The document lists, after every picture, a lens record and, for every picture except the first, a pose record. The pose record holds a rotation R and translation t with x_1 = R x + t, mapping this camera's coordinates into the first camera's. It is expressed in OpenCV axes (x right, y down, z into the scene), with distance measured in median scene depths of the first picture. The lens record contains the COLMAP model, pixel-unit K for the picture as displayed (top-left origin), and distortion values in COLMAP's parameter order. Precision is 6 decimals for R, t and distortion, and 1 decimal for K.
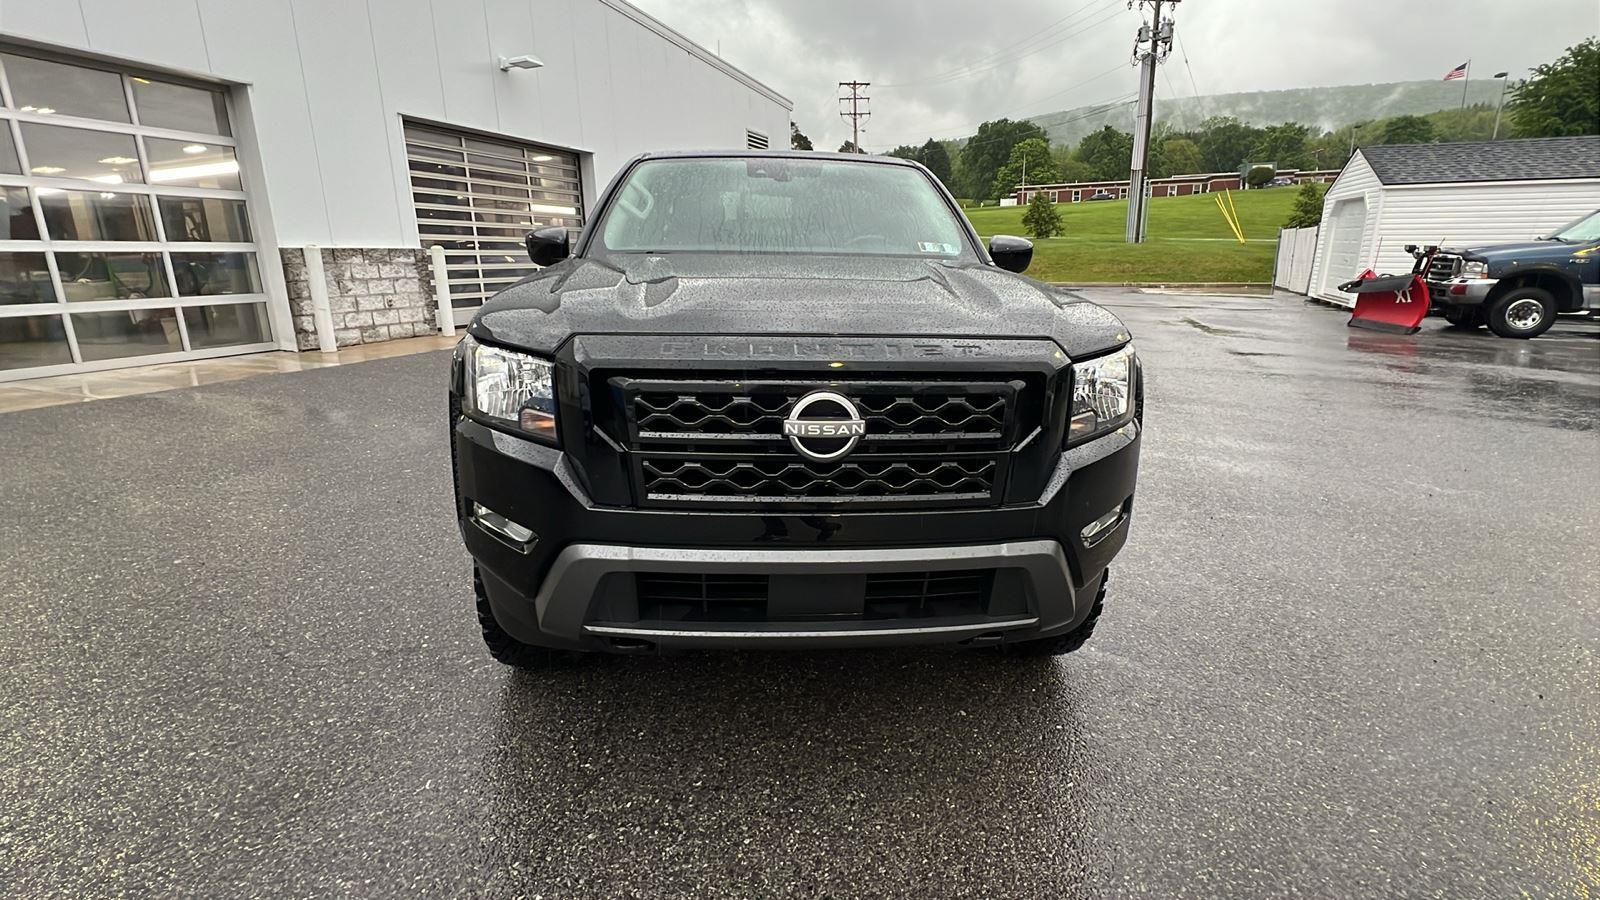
lens RADIAL K [[733.9, 0, 795.9], [0, 733.9, 449.9], [0, 0, 1]] dist [-0.002866, 0.000129]
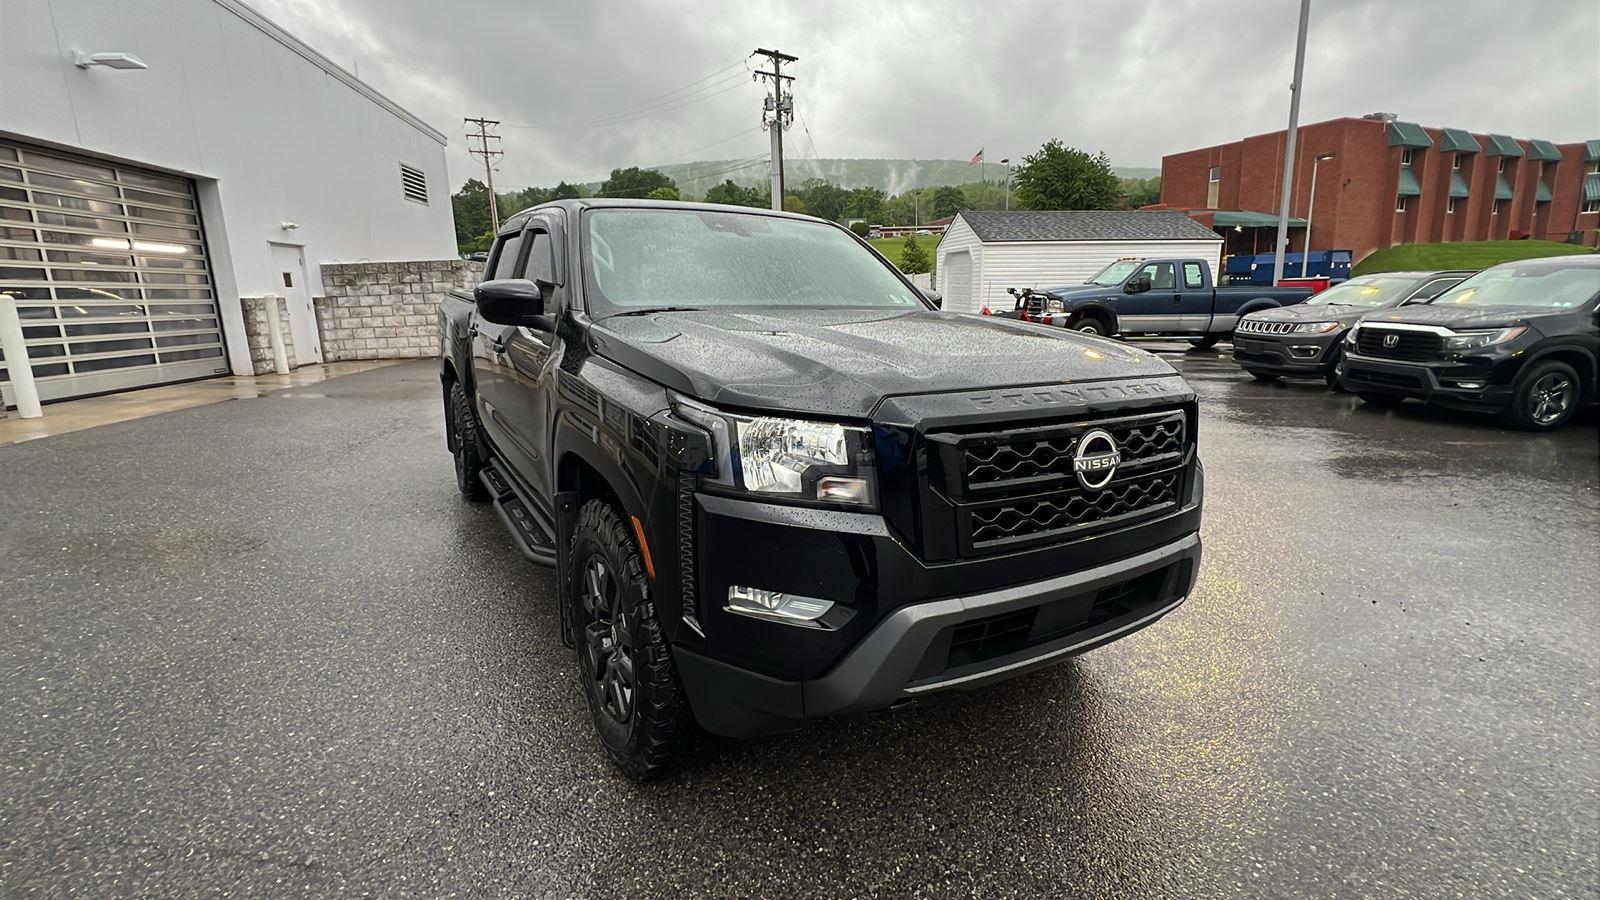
lens RADIAL K [[733.9, 0, 795.9], [0, 733.9, 449.9], [0, 0, 1]] dist [-0.002866, 0.000129]
pose [[0.891405, -0.100870, 0.441840, -0.112213], [0.124676, 0.991880, -0.025089, -0.009867], [-0.435722, 0.077451, 0.896743, 0.021311]]
